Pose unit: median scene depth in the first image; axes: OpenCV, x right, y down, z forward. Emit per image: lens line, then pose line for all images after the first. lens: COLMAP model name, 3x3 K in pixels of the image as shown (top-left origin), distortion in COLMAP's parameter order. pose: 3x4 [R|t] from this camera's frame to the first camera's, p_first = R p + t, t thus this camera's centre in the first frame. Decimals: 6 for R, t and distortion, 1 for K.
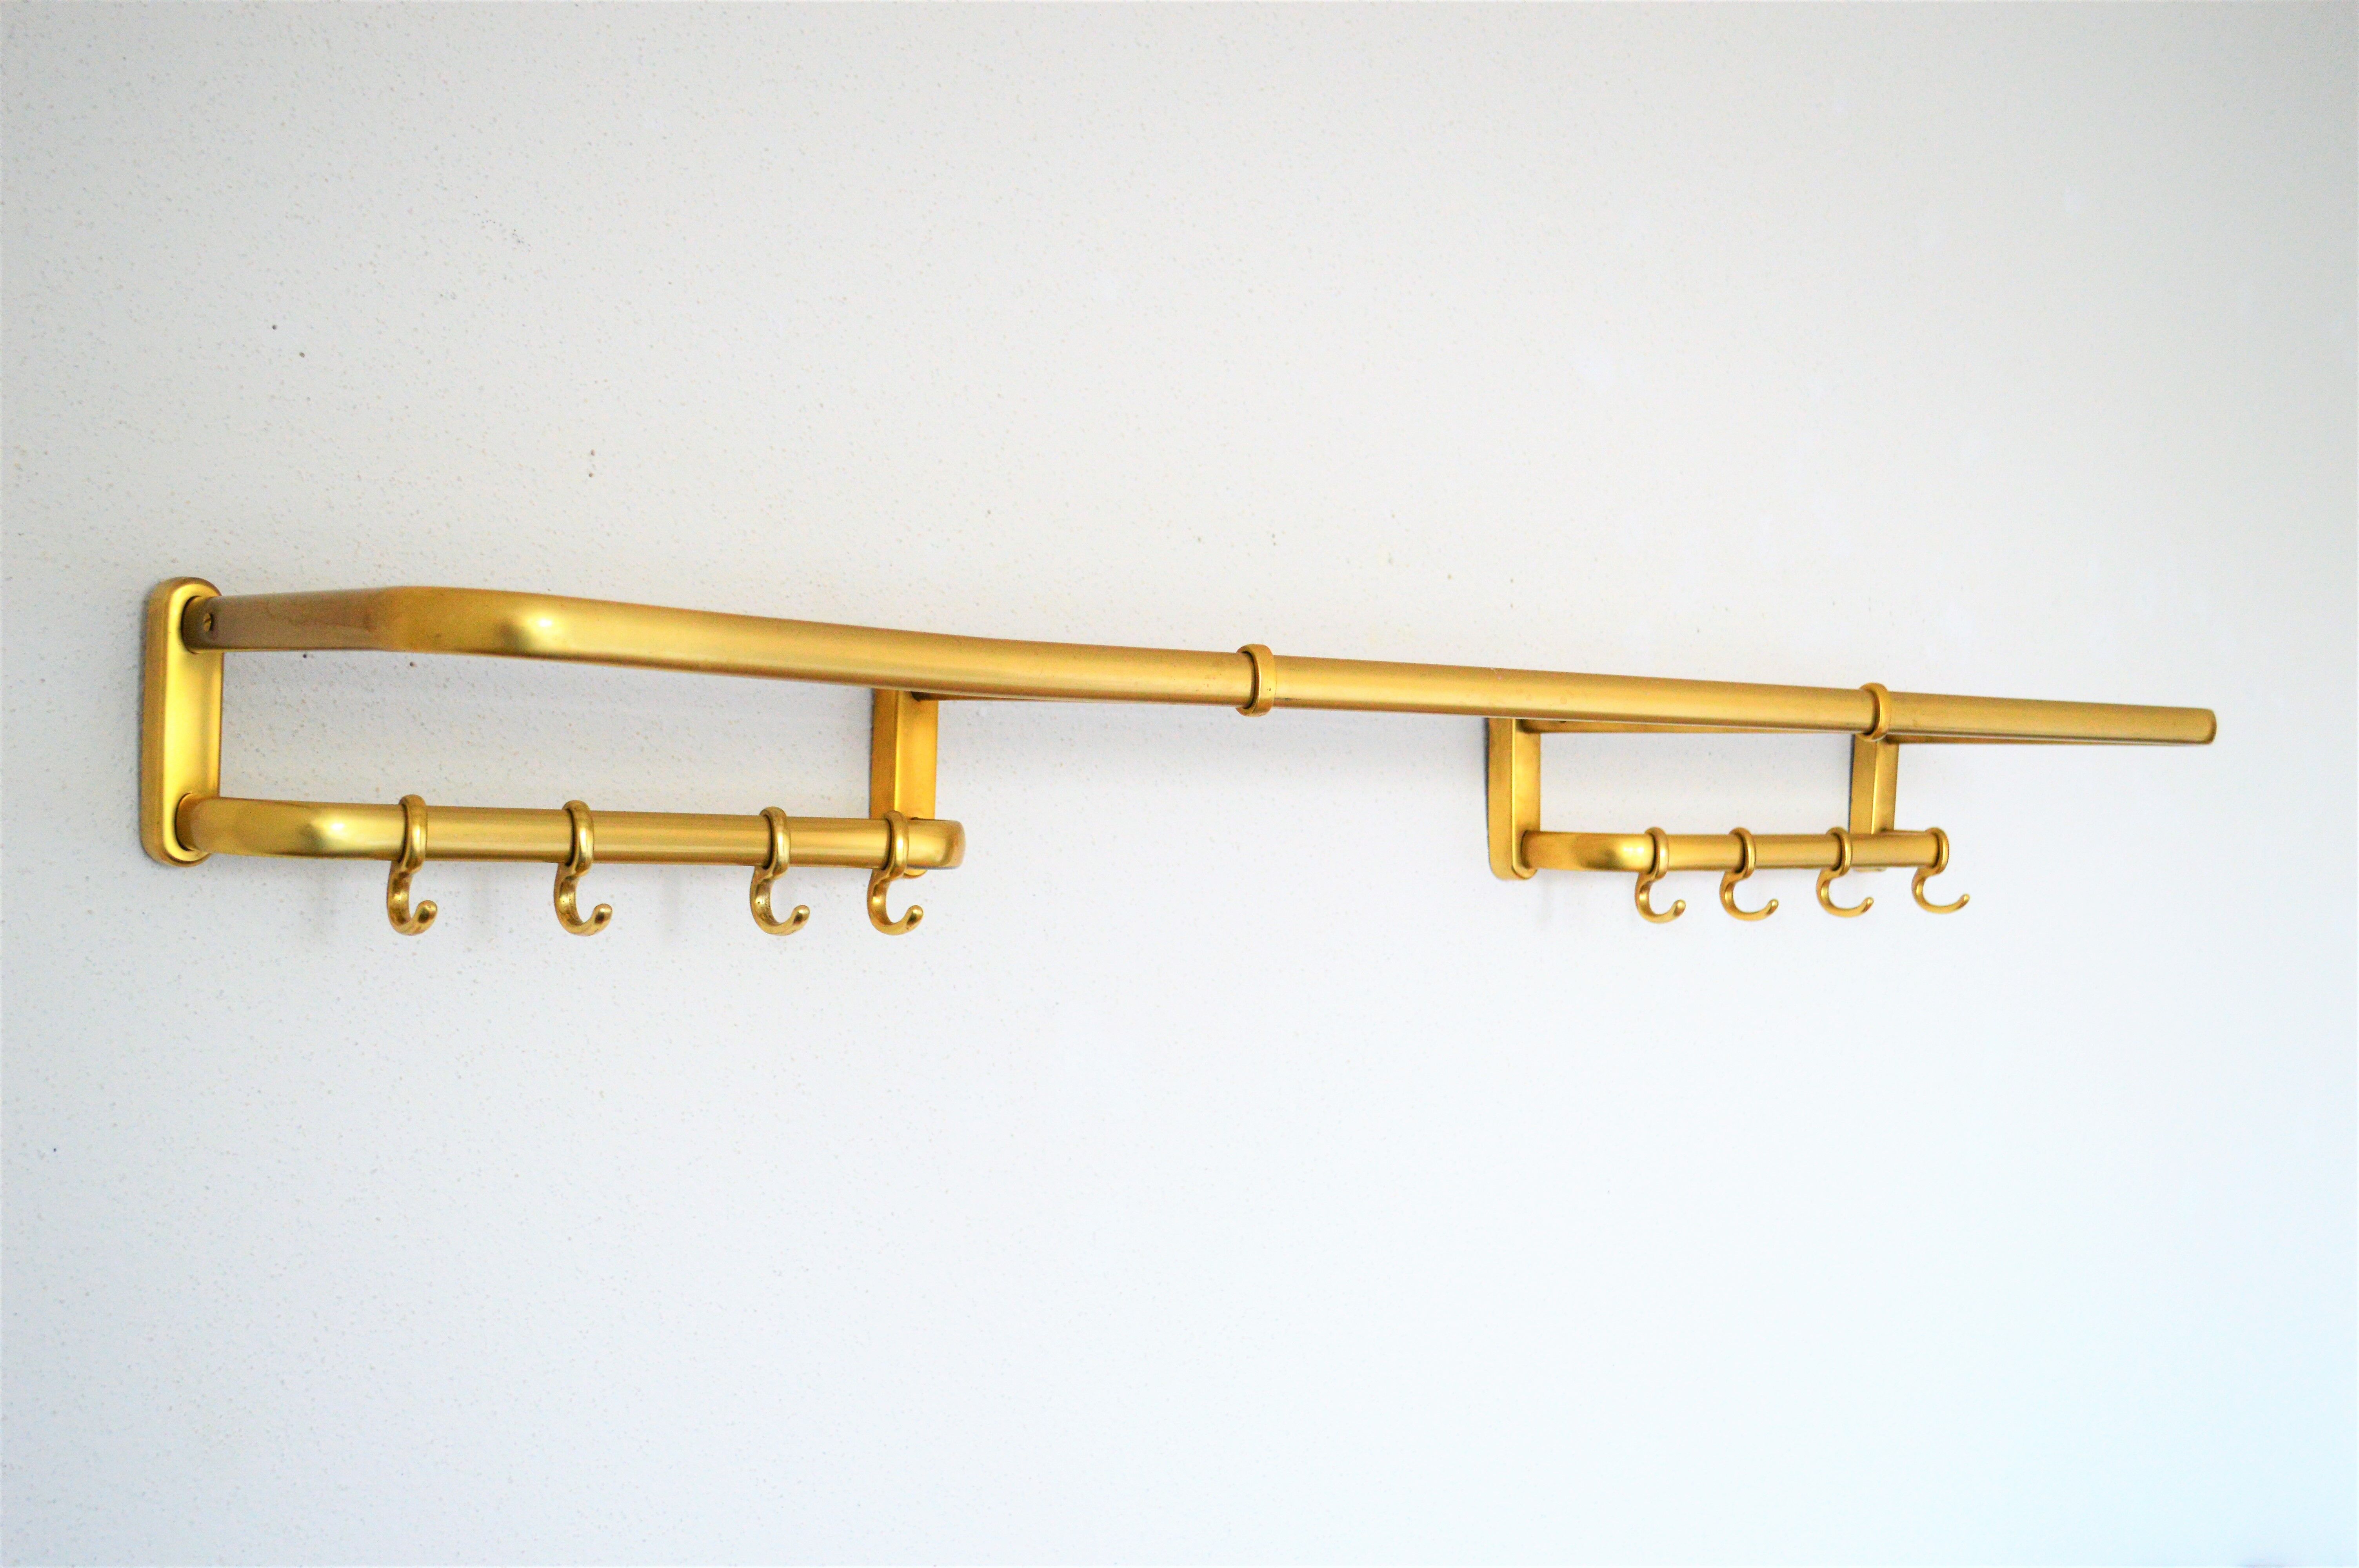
lens RADIAL K [[2599.6, 0, 1176.5], [0, 2599.6, 788.8], [0, 0, 1]] dist [-0.056651, 0.000000]
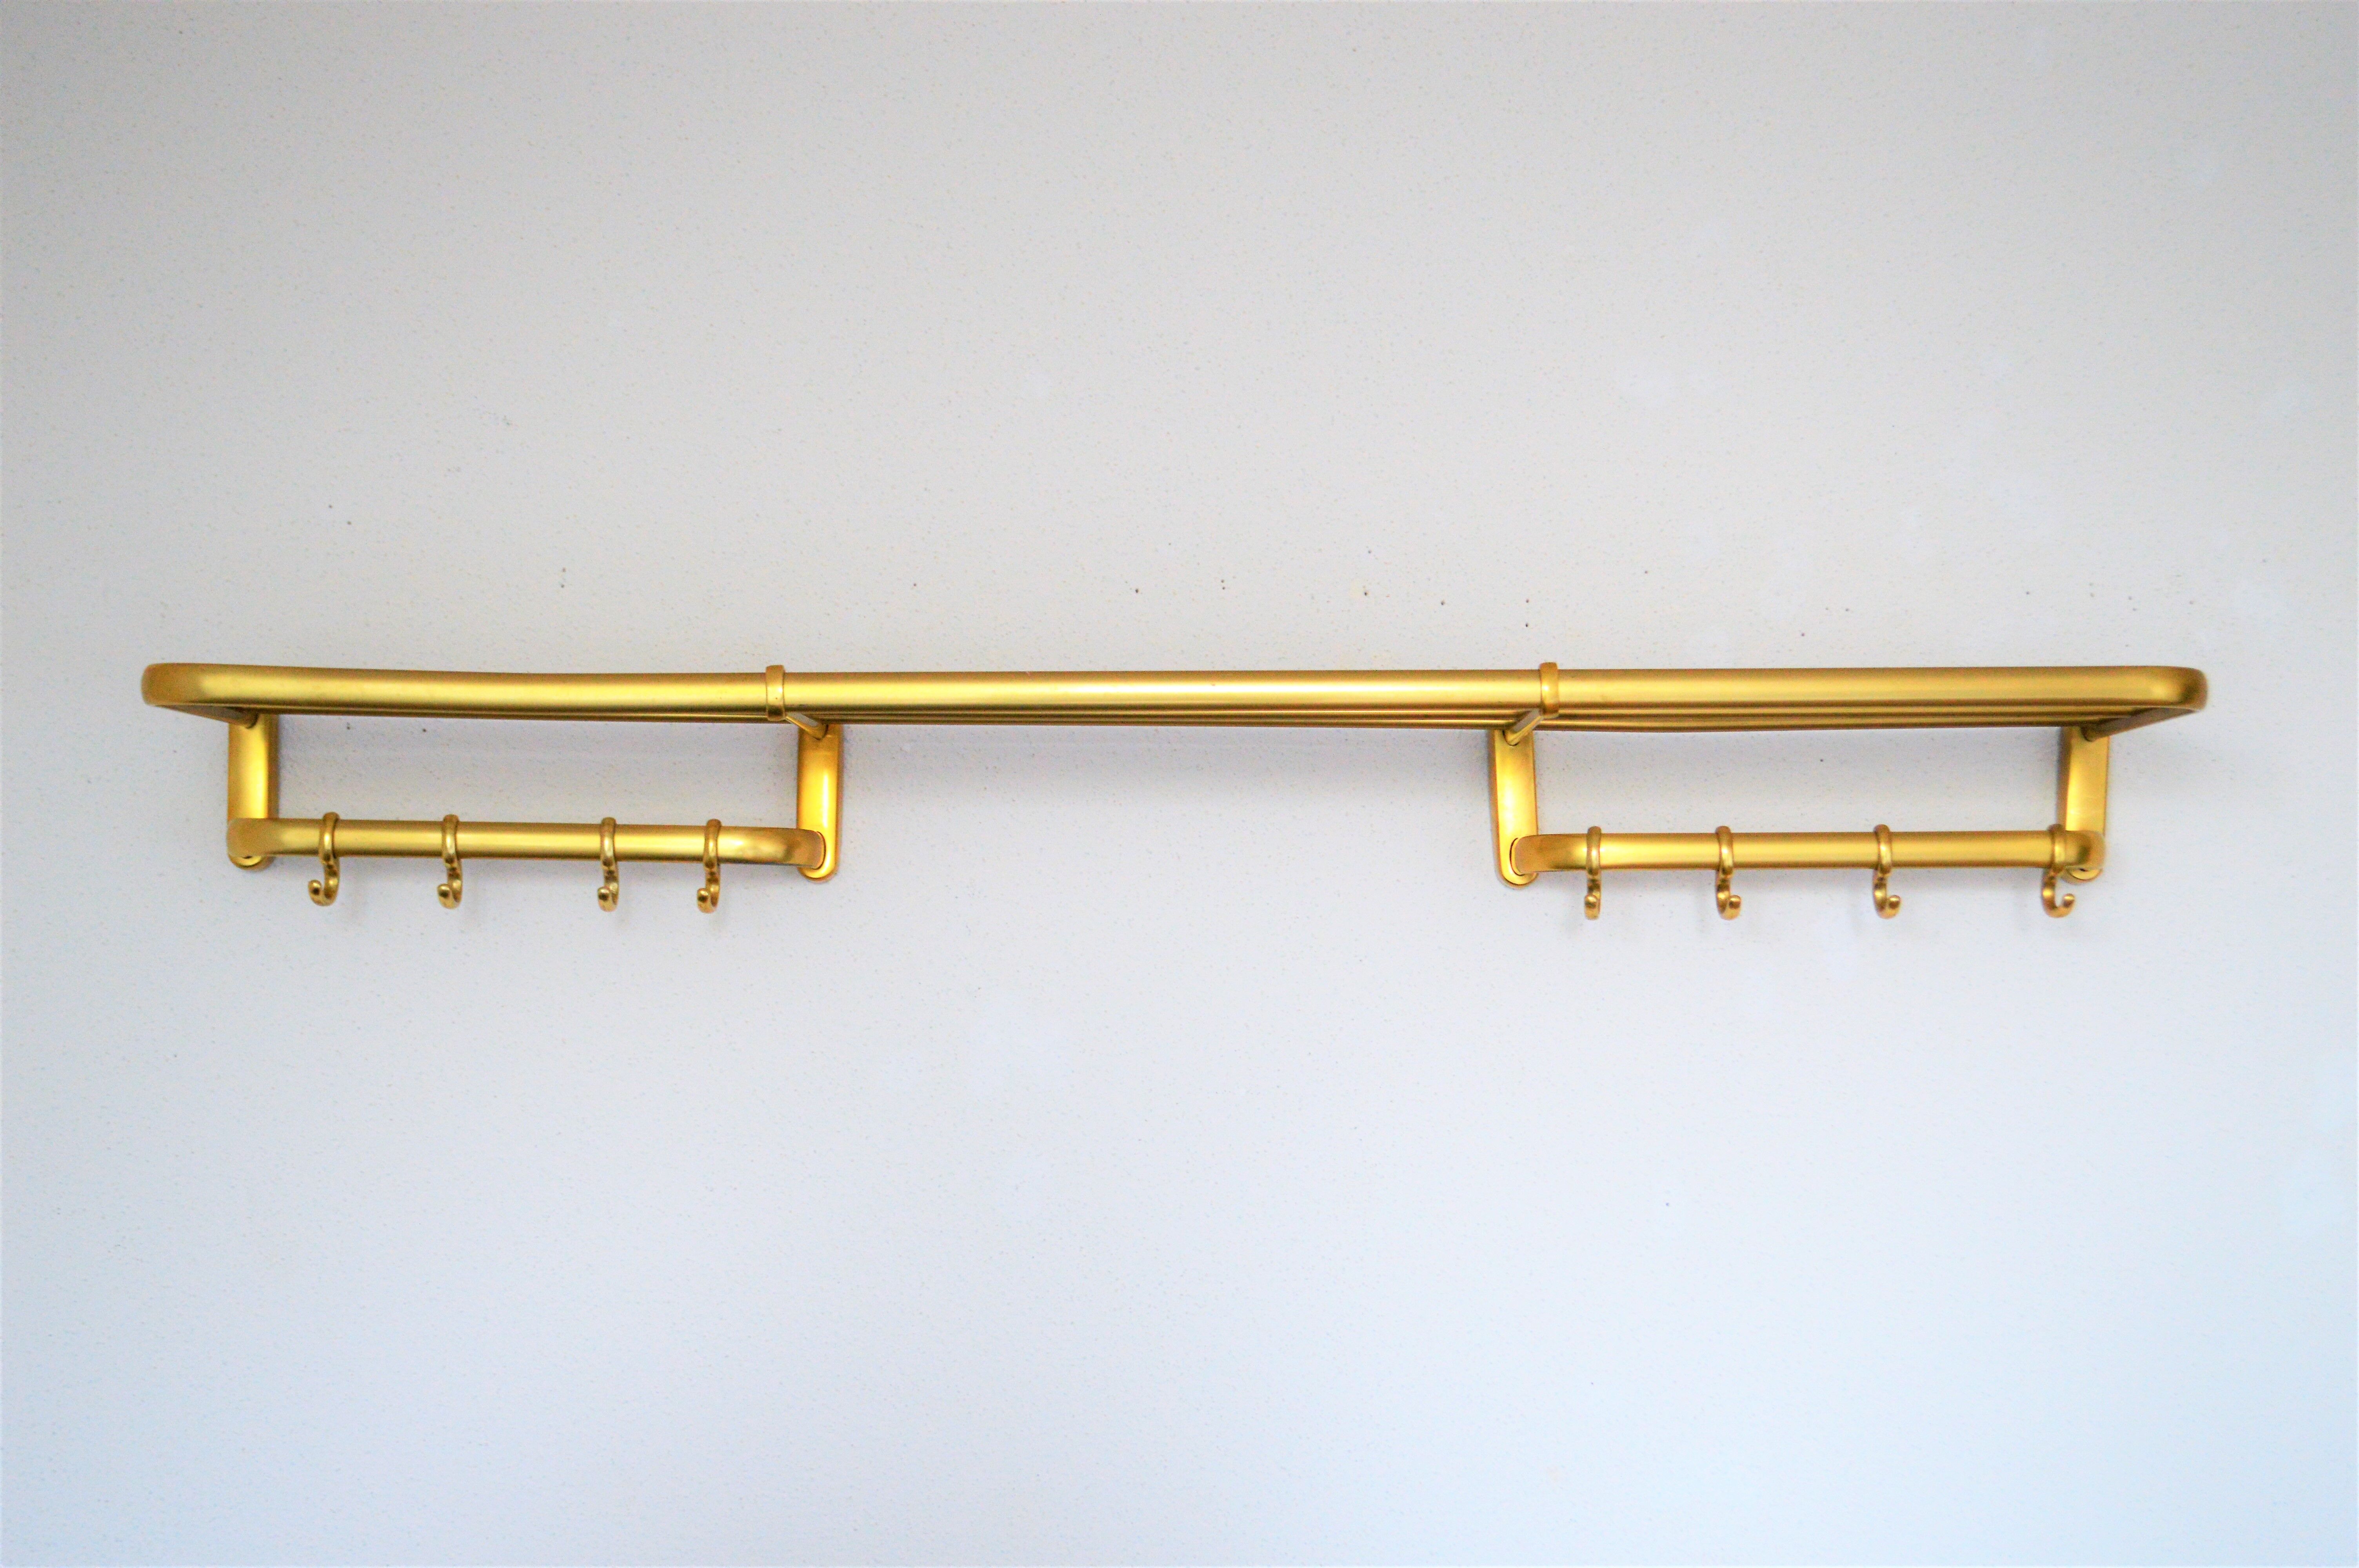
lens RADIAL K [[3401.5, 0, 1190.0], [0, 3401.5, 784.4], [0, 0, 1]] dist [-0.035860, 0.000000]
pose [[0.782164, -0.064332, -0.619743, 1.110500], [0.015280, 0.996337, -0.084139, 0.135401], [0.622886, 0.056341, 0.780281, -0.178793]]
